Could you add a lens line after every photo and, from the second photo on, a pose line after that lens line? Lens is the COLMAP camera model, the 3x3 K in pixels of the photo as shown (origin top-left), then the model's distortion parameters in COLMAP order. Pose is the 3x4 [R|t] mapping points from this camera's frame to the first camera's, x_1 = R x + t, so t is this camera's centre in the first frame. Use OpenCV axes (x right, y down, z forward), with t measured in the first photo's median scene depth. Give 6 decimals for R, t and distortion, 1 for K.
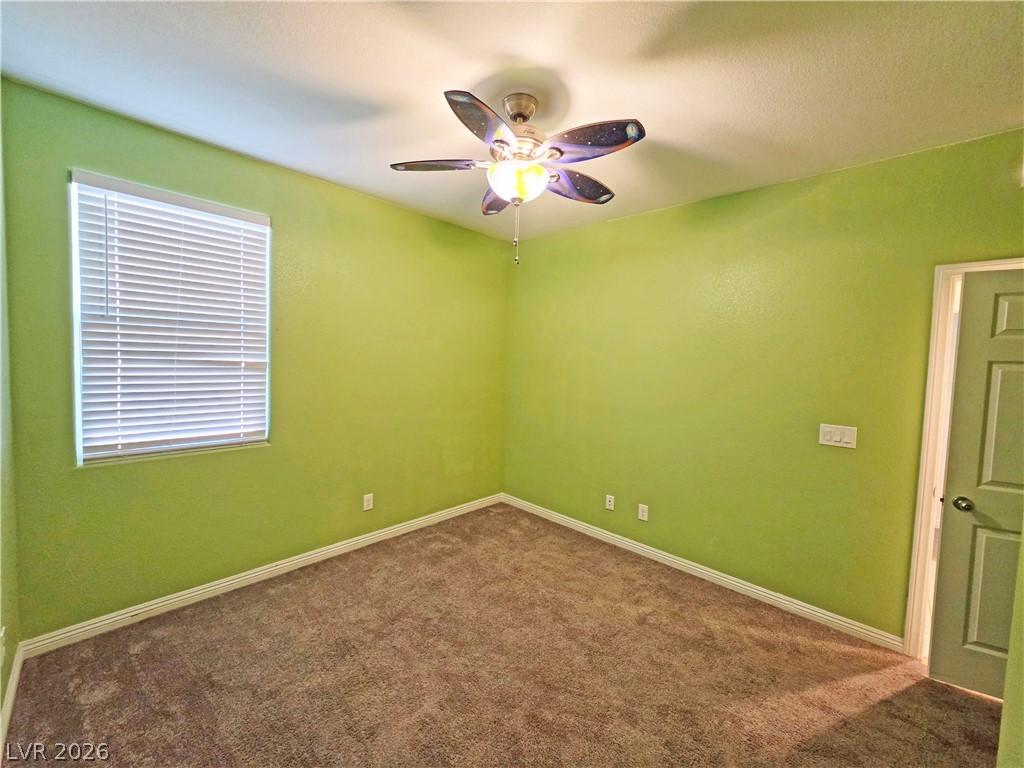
lens RADIAL K [[411.1, 0, 511.9], [0, 411.1, 379.6], [0, 0, 1]] dist [-0.002195, 0.000632]
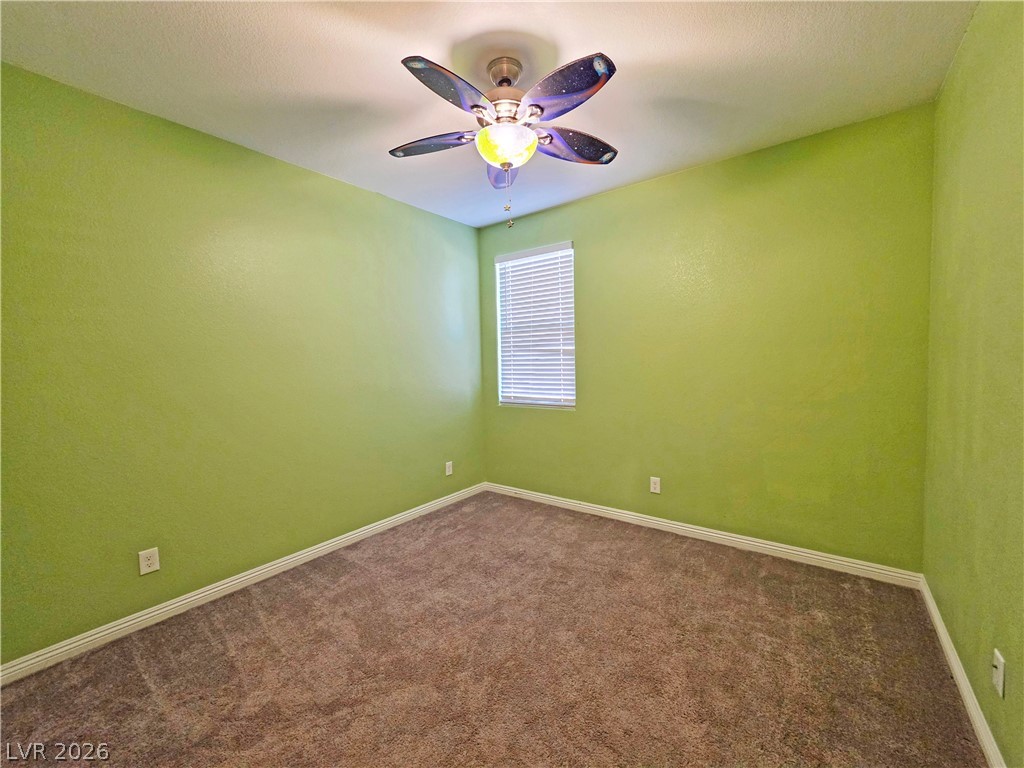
lens RADIAL K [[404.3, 0, 504.1], [0, 404.3, 379.8], [0, 0, 1]] dist [-0.001570, 0.000054]
pose [[0.111183, 0.019077, -0.993617, 0.720766], [-0.028398, 0.999468, 0.016012, 0.046122], [0.993394, 0.026437, 0.111666, 0.647209]]
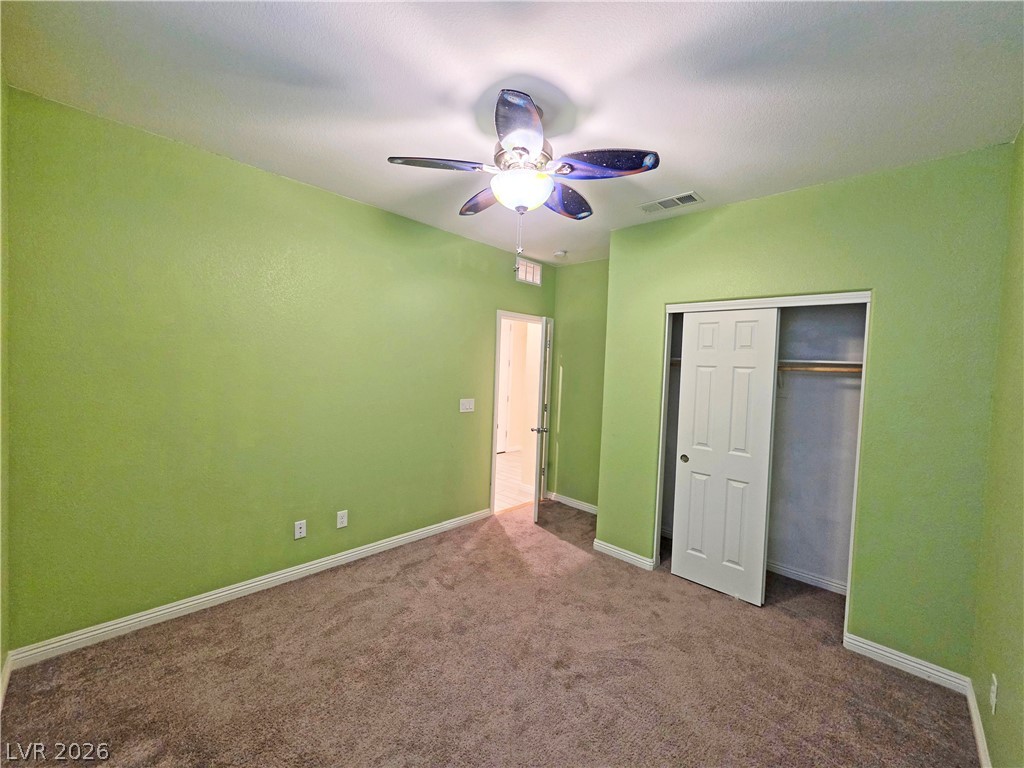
lens RADIAL K [[408.6, 0, 511.5], [0, 408.6, 380.2], [0, 0, 1]] dist [-0.000720, 0.000316]
pose [[0.006604, -0.062916, 0.997997, -0.718033], [0.020340, 0.997821, 0.062770, -0.052398], [-0.999771, 0.019885, 0.007870, 0.733171]]
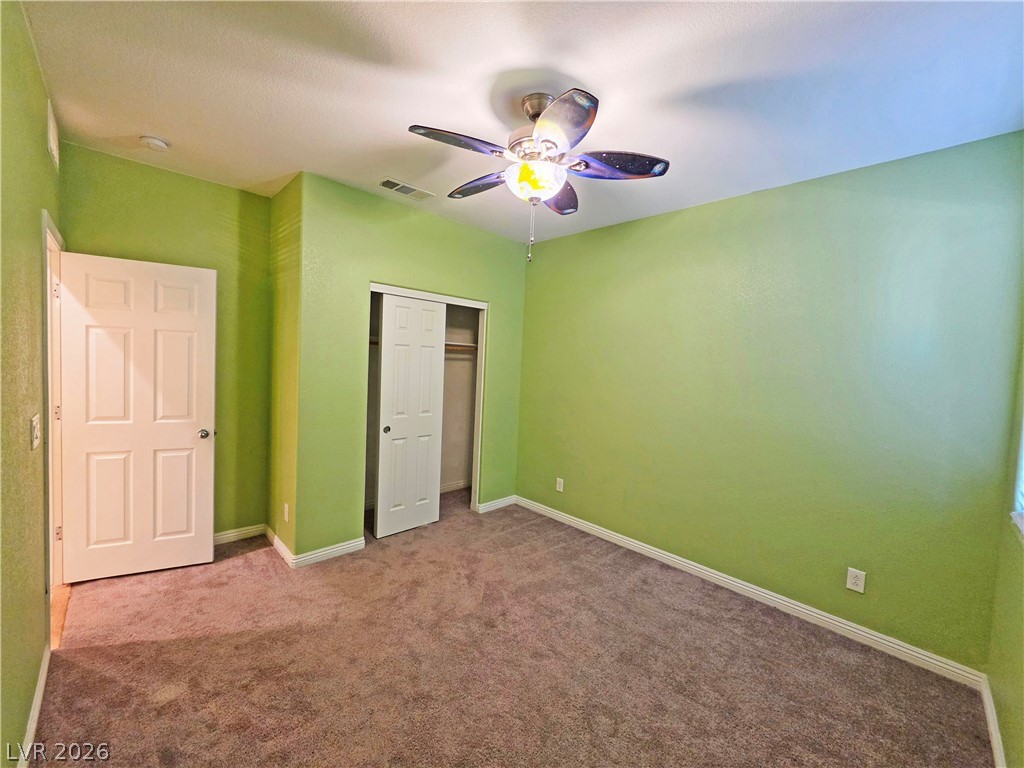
lens RADIAL K [[411.1, 0, 511.9], [0, 411.1, 379.6], [0, 0, 1]] dist [-0.002195, 0.000632]
pose [[-0.996669, -0.080375, 0.013838, 0.010408], [-0.078620, 0.991966, 0.099111, -0.057067], [-0.021693, 0.097693, -0.994980, 1.469519]]
